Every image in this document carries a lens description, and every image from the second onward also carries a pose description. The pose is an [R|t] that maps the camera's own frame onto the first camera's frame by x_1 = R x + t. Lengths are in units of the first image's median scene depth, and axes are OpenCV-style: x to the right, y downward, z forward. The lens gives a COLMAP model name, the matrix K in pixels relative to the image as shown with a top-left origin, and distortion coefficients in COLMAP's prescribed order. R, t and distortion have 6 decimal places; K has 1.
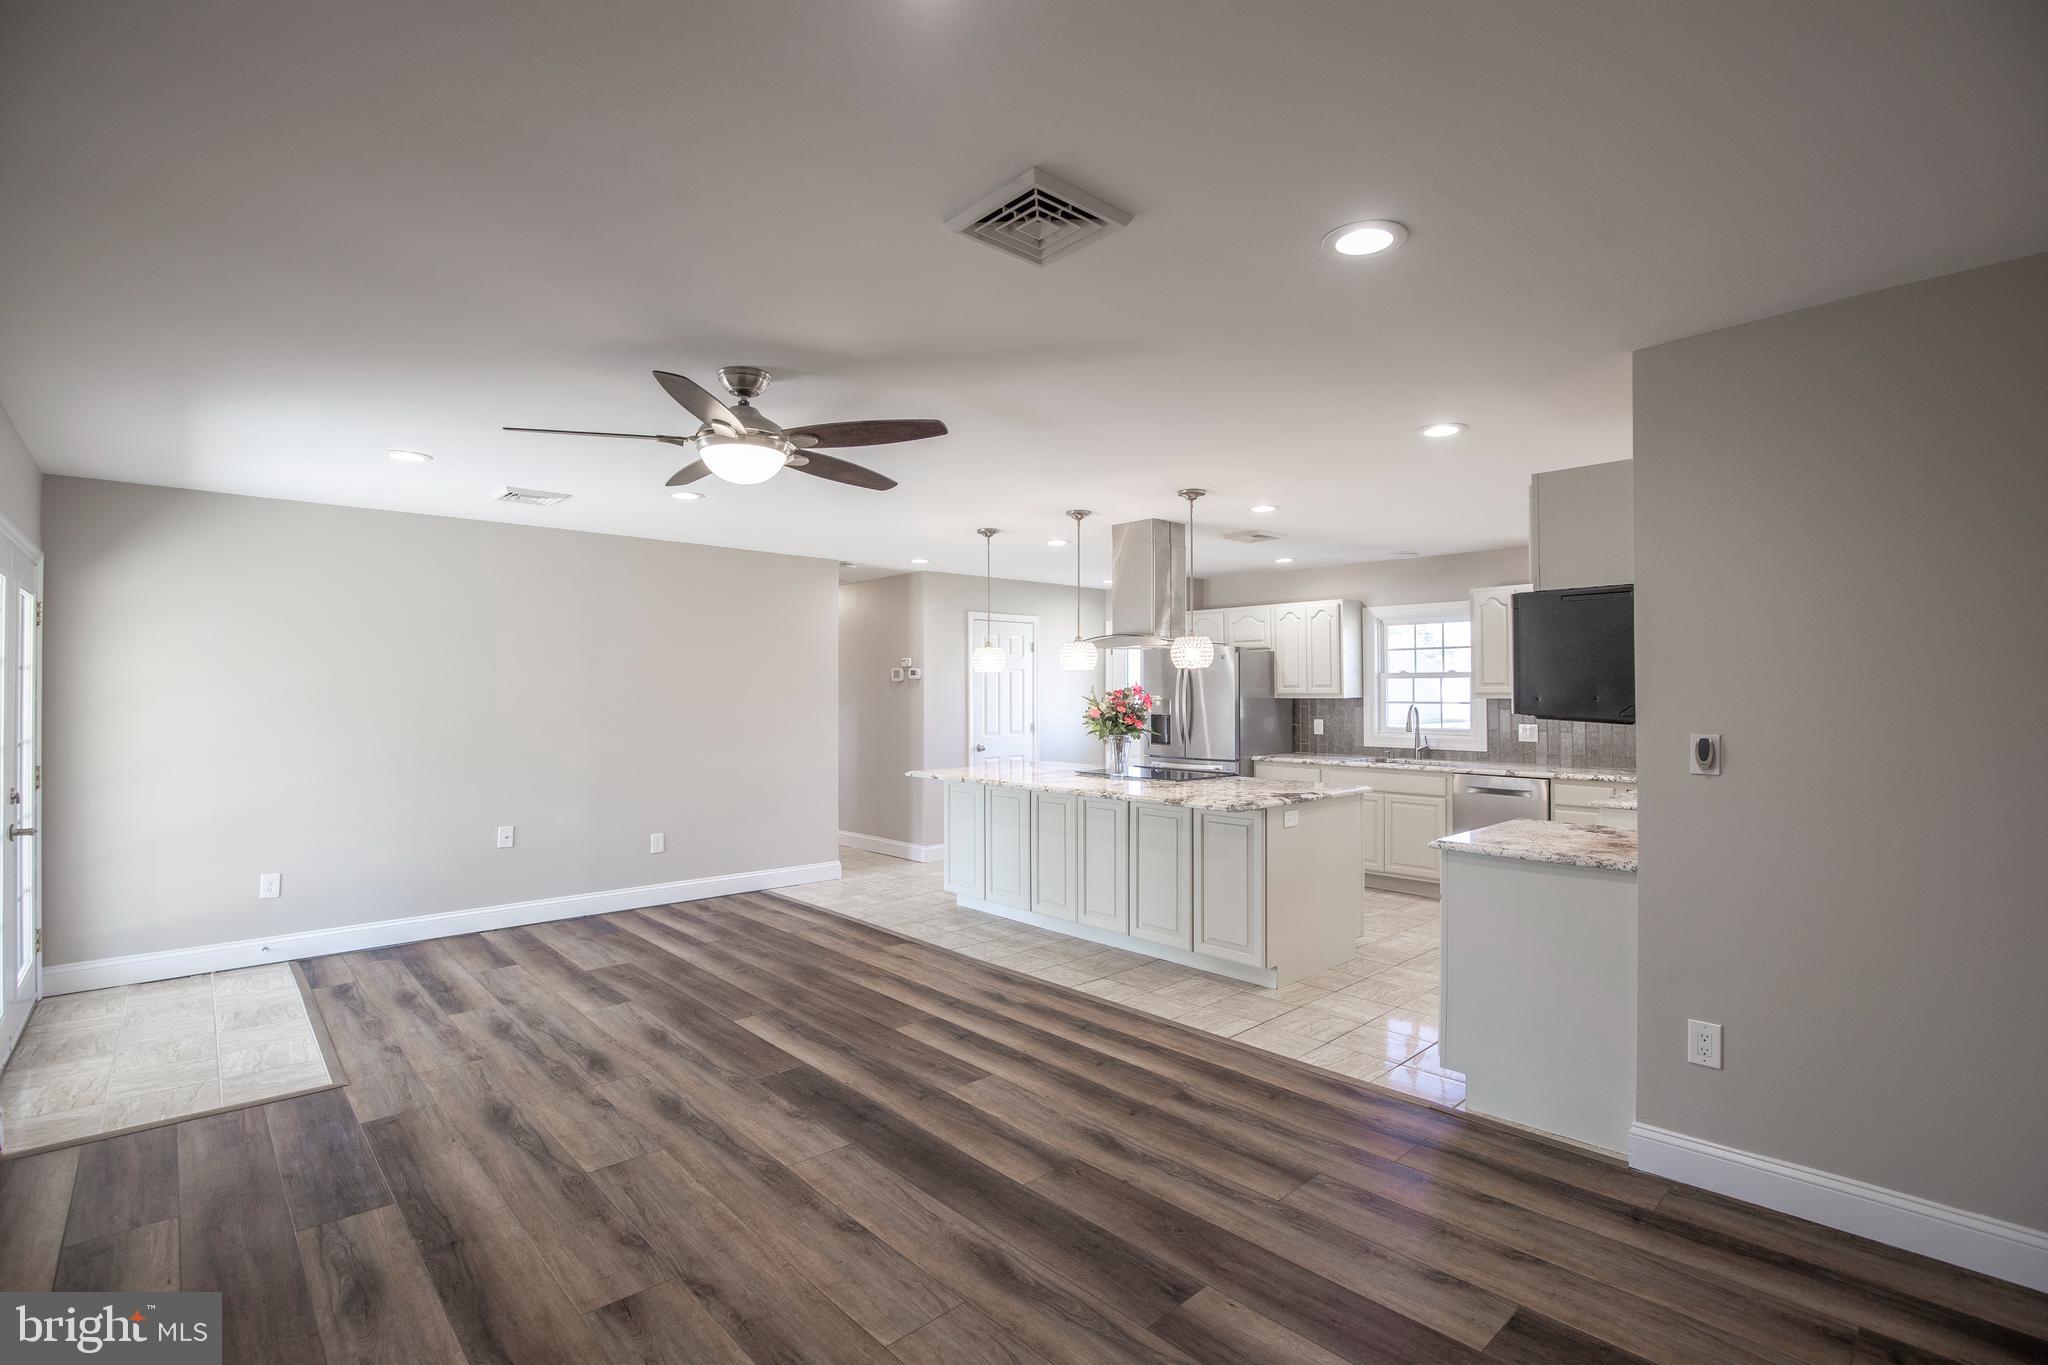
lens RADIAL K [[952.6, 0, 1030.4], [0, 952.6, 679.0], [0, 0, 1]] dist [-0.038815, 0.008057]
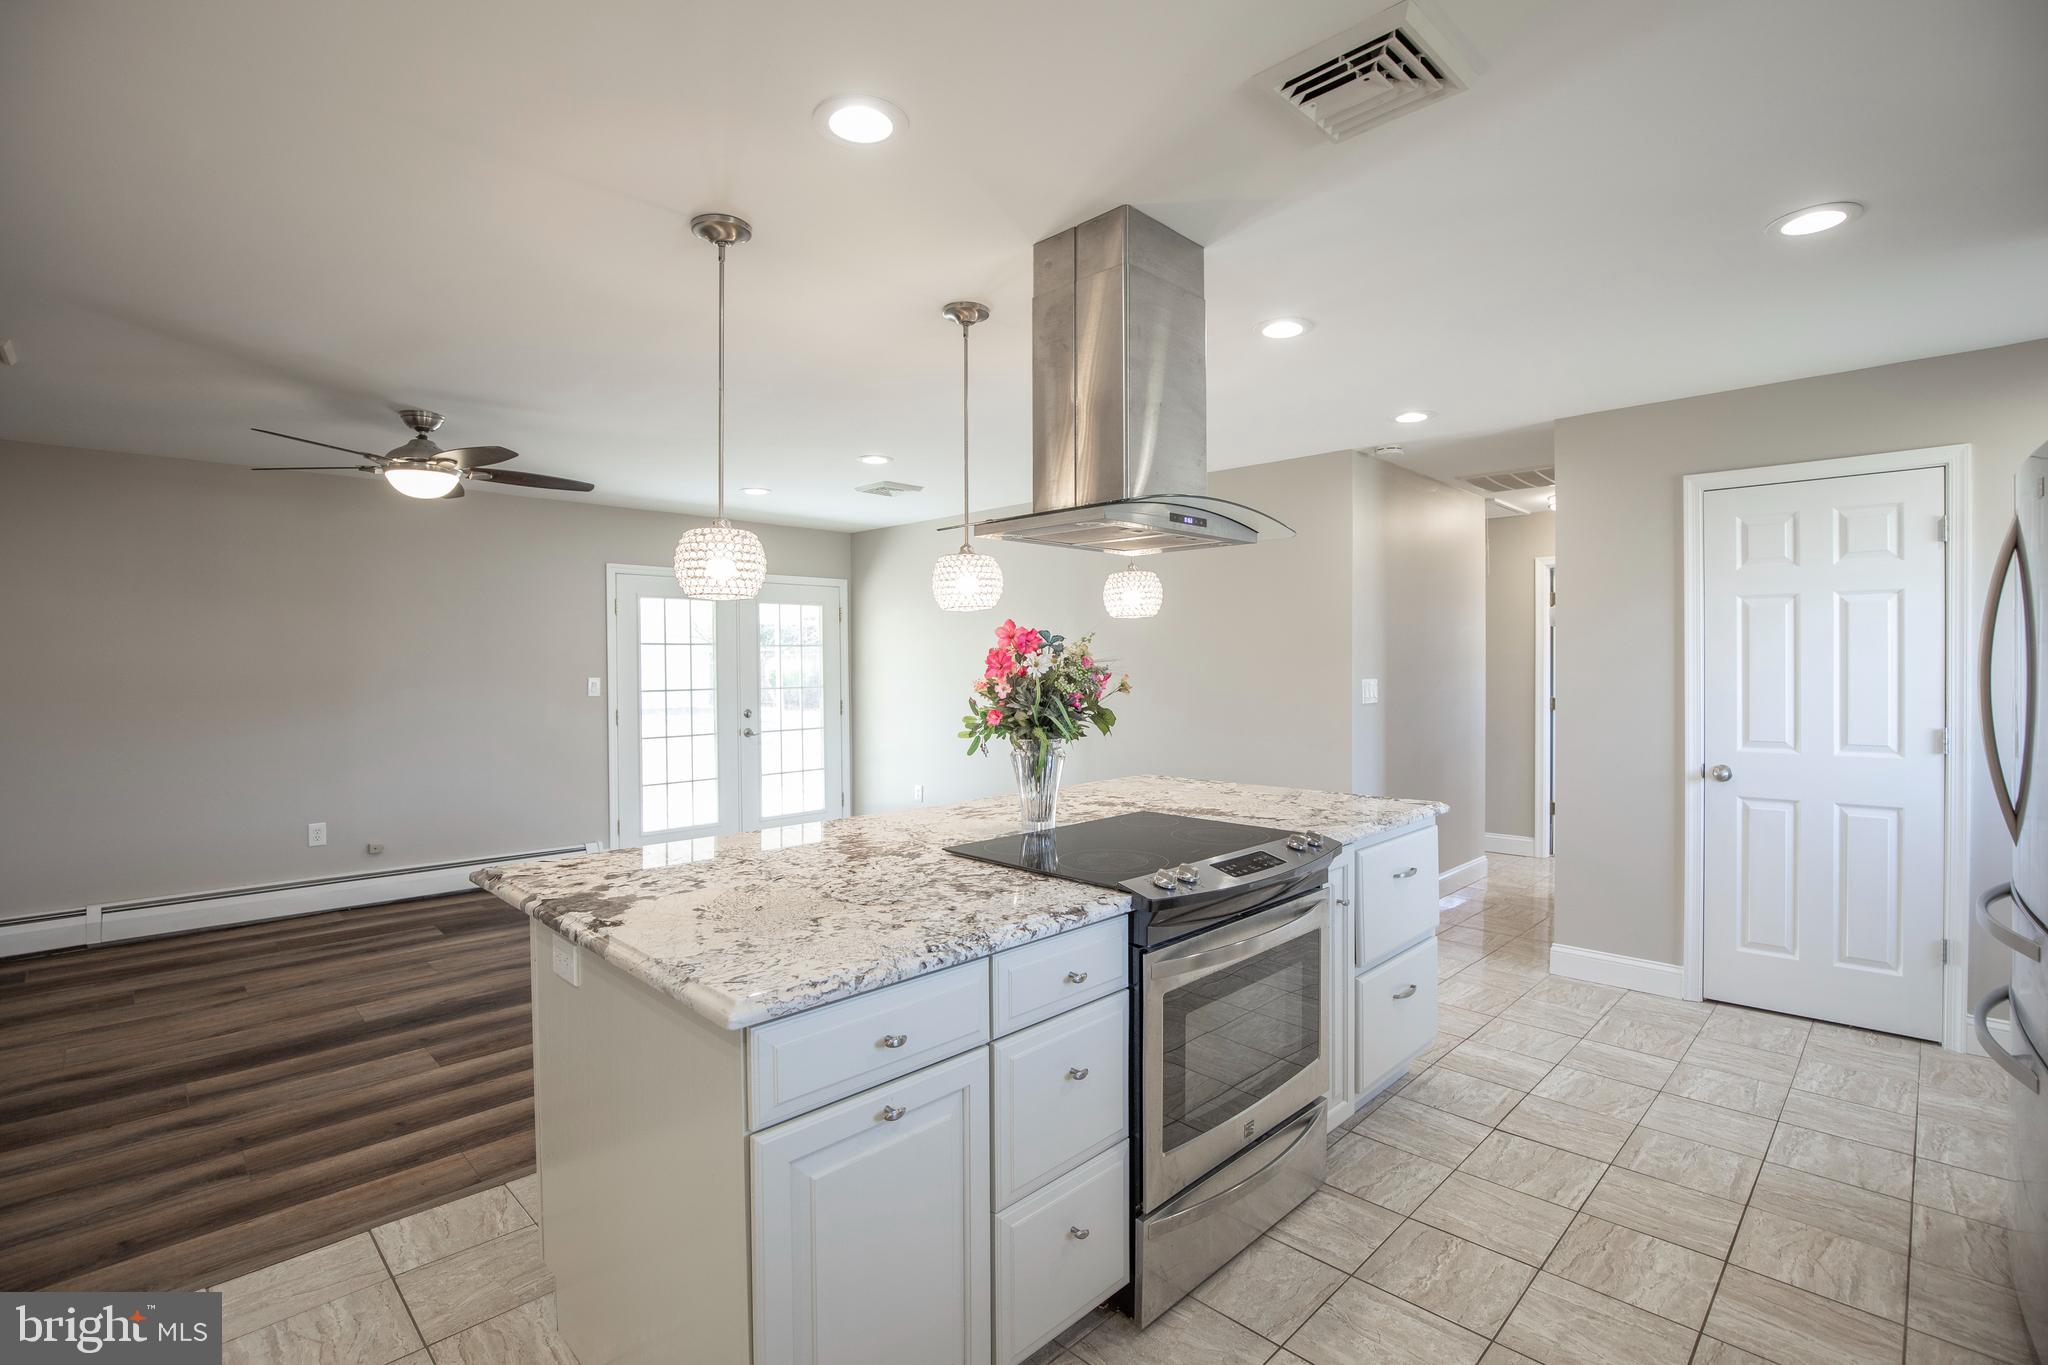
lens RADIAL K [[939.1, 0, 1014.9], [0, 939.1, 665.4], [0, 0, 1]] dist [-0.017129, 0.000014]
pose [[0.027718, 0.000464, -0.999616, 0.795375], [0.017682, 0.999843, 0.000955, 0.030029], [0.999459, -0.017702, 0.027705, 1.382707]]
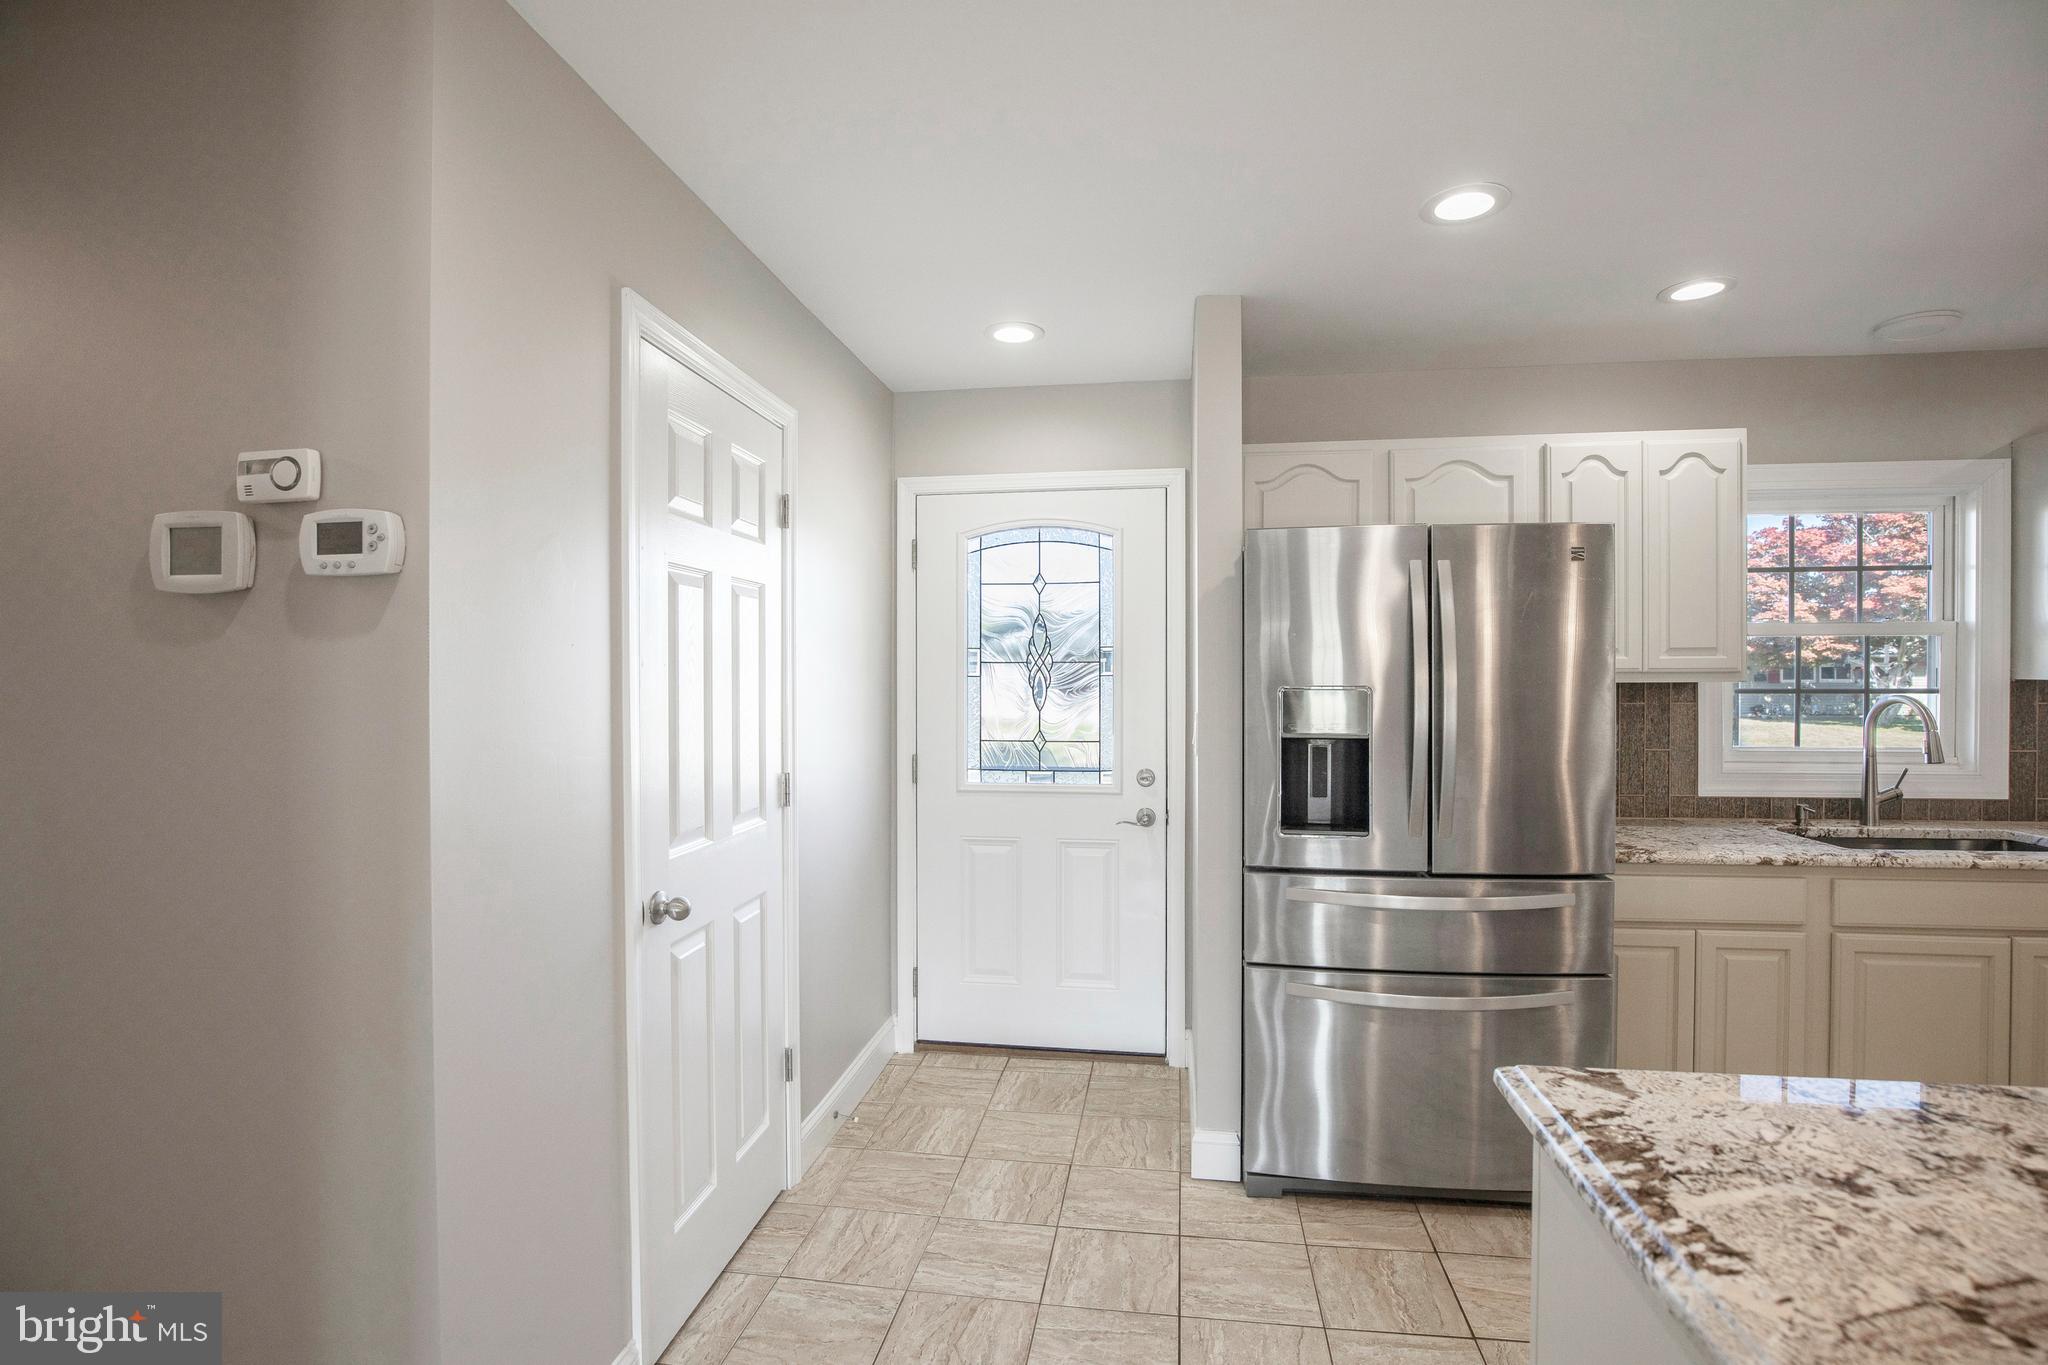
lens RADIAL K [[952.6, 0, 1030.4], [0, 952.6, 679.0], [0, 0, 1]] dist [-0.038815, 0.008057]
pose [[0.783674, -0.001479, 0.621170, -0.261856], [-0.004595, 0.999956, 0.008178, 0.031360], [-0.621155, -0.009263, 0.783633, 1.620204]]
